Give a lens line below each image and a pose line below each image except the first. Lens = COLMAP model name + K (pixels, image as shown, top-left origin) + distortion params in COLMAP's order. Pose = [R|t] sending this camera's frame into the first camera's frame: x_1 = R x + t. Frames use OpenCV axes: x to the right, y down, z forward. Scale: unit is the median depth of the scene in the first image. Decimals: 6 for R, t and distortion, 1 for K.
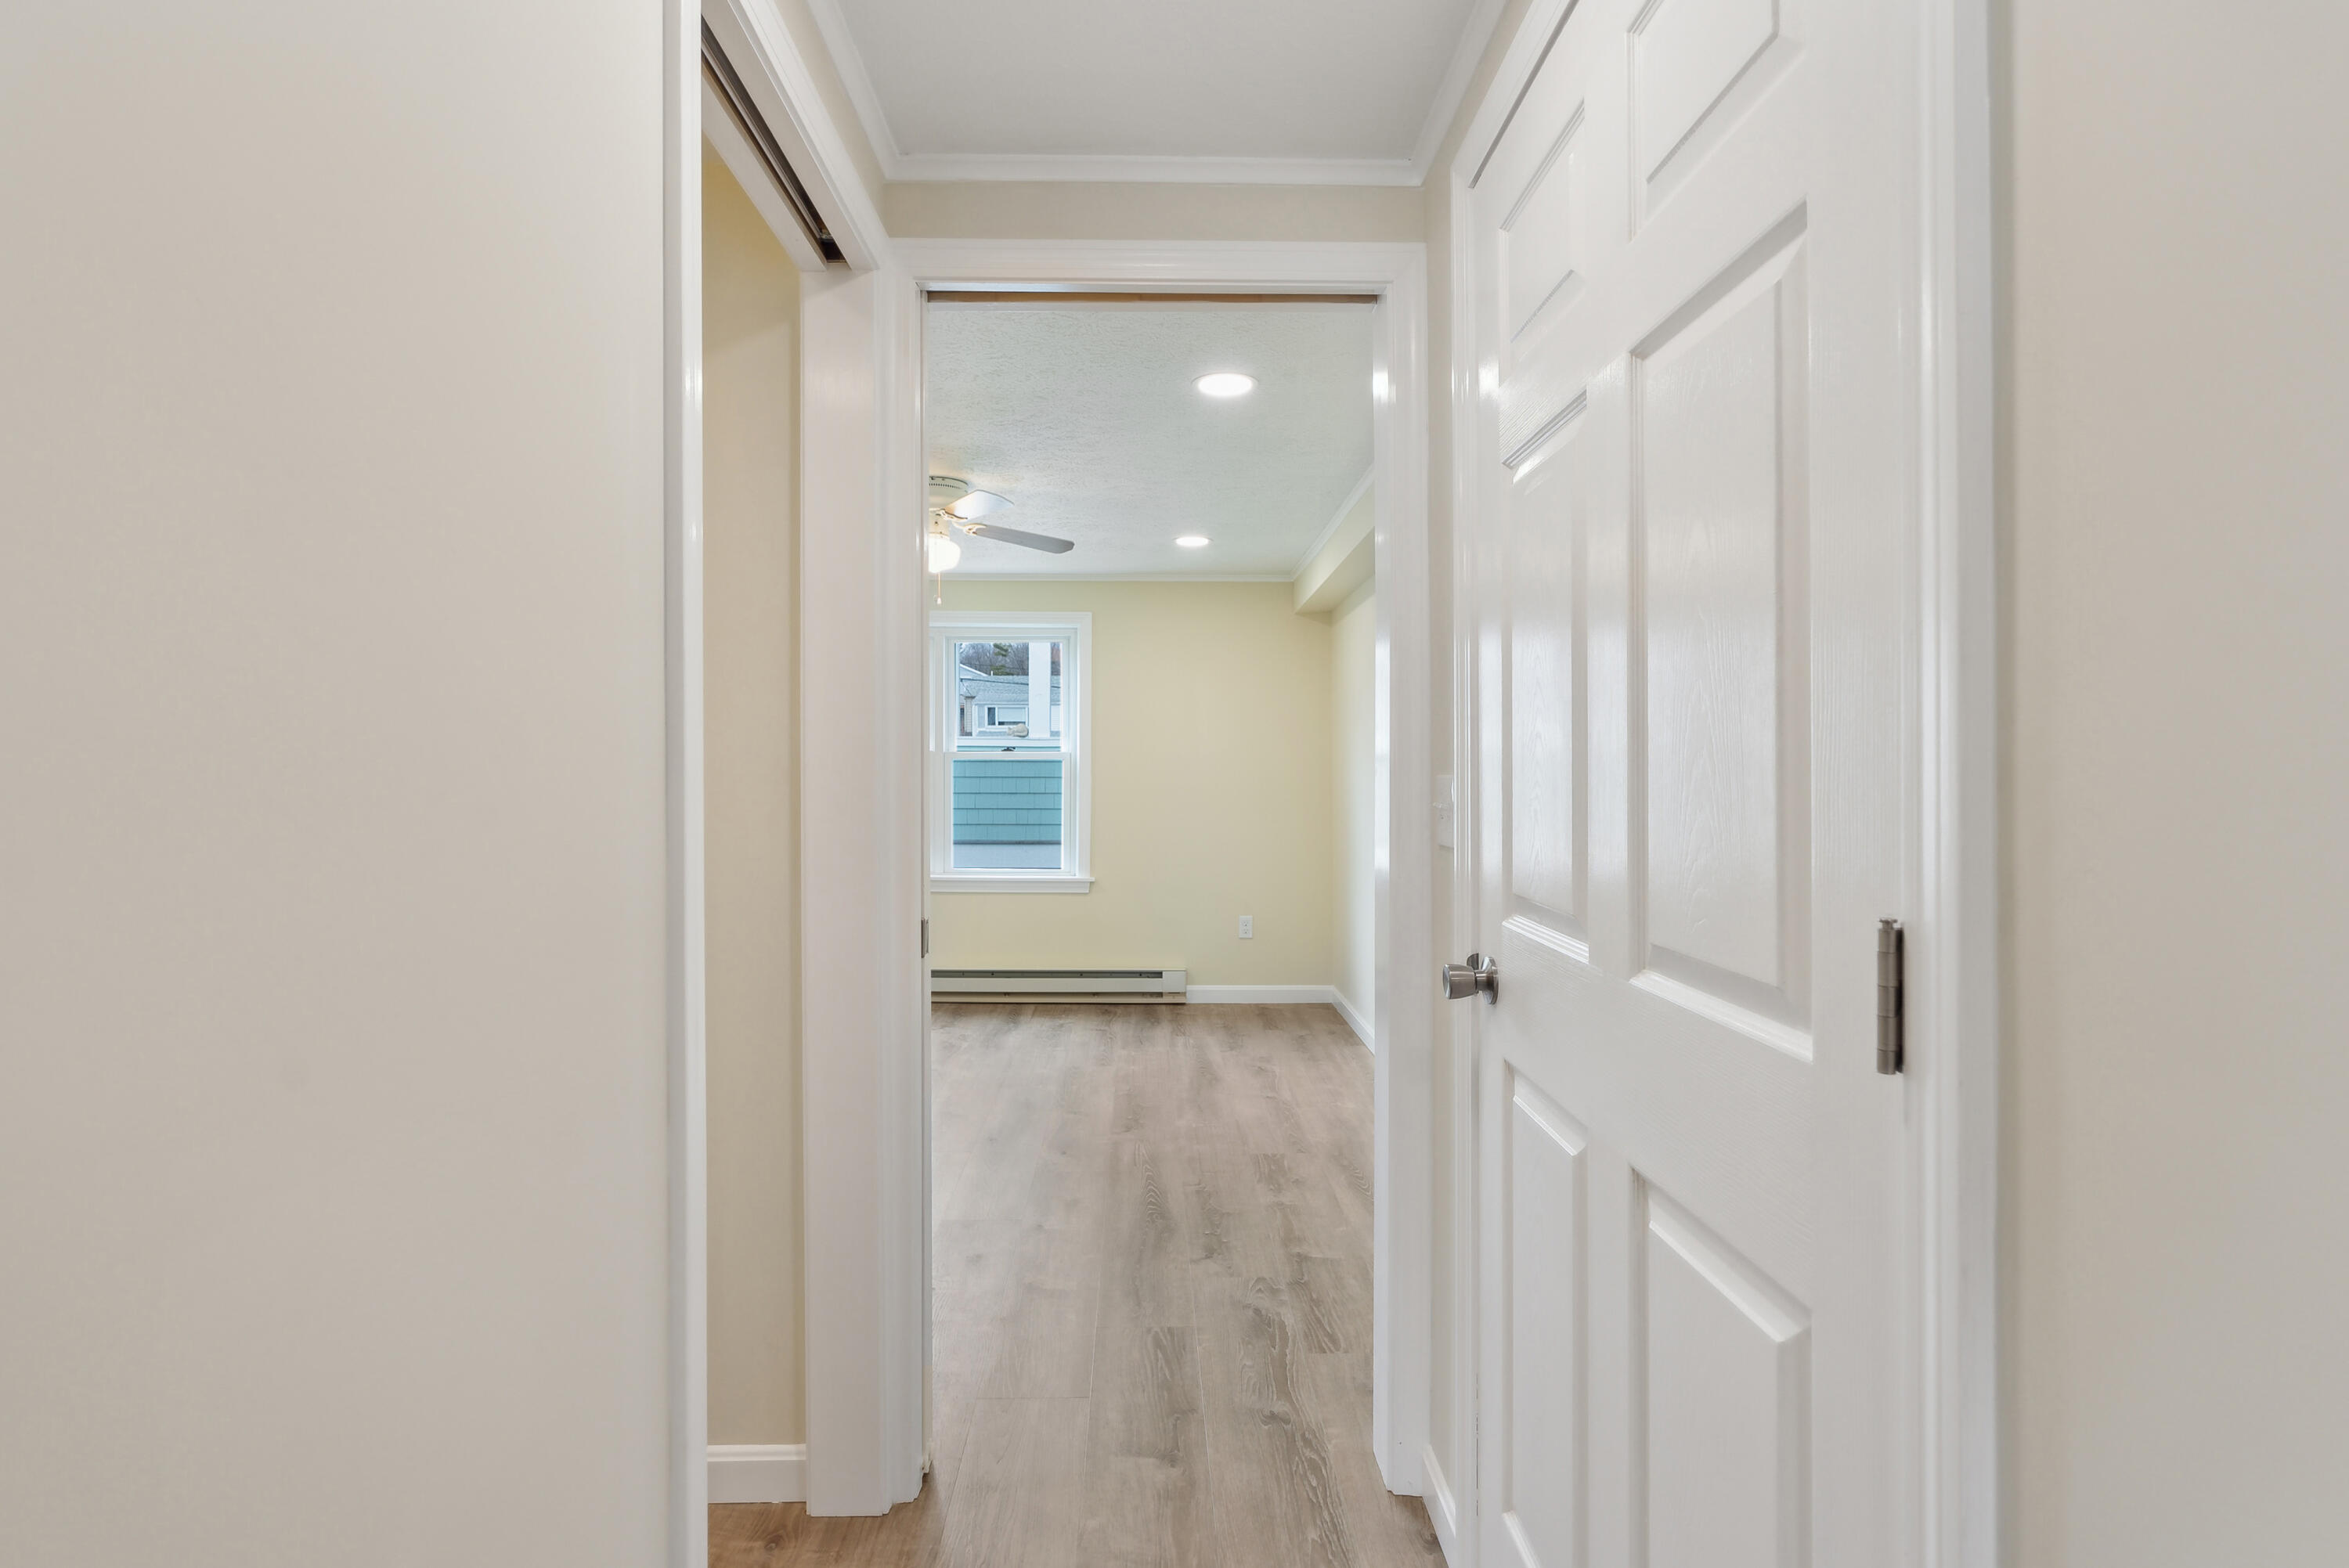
lens RADIAL K [[1107.0, 0, 1180.2], [0, 1107.0, 729.9], [0, 0, 1]] dist [-0.000738, 0.000116]
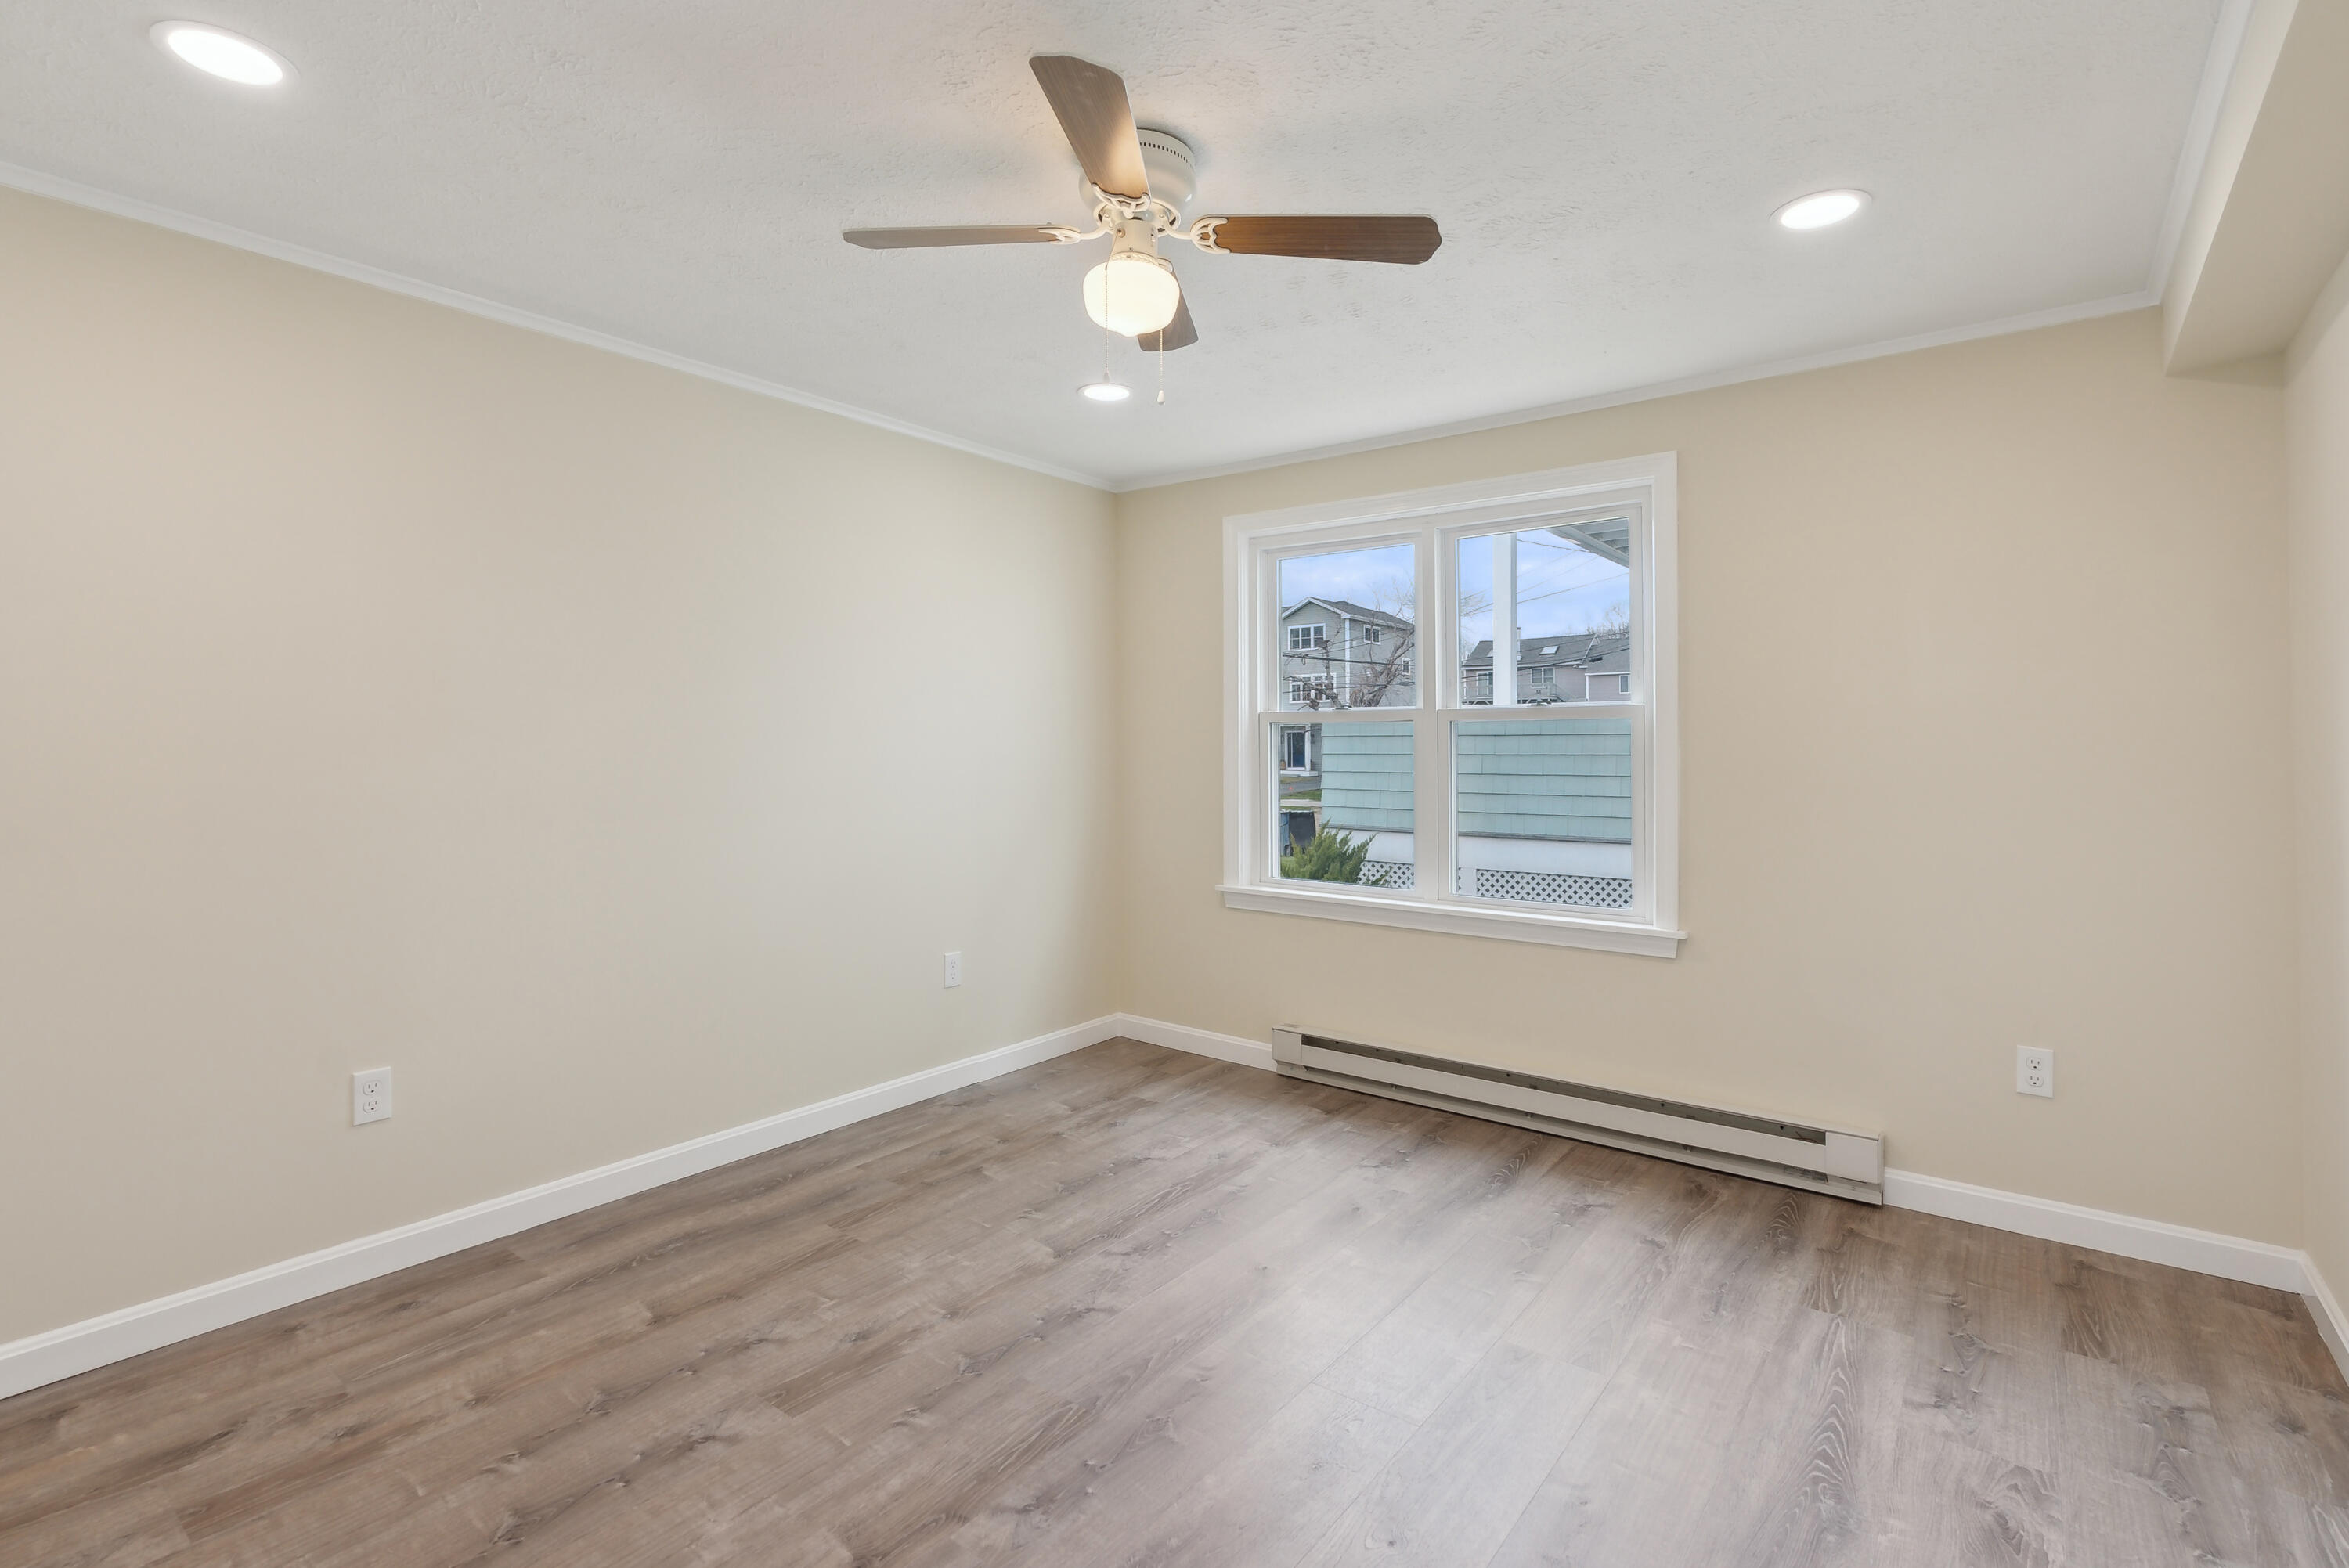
lens RADIAL K [[1107.0, 0, 1180.2], [0, 1107.0, 729.9], [0, 0, 1]] dist [-0.000738, 0.000116]
pose [[0.778161, -0.015560, -0.627872, 0.074557], [0.025951, 0.999636, 0.007390, 0.022951], [0.627528, -0.022044, 0.778282, 0.425349]]
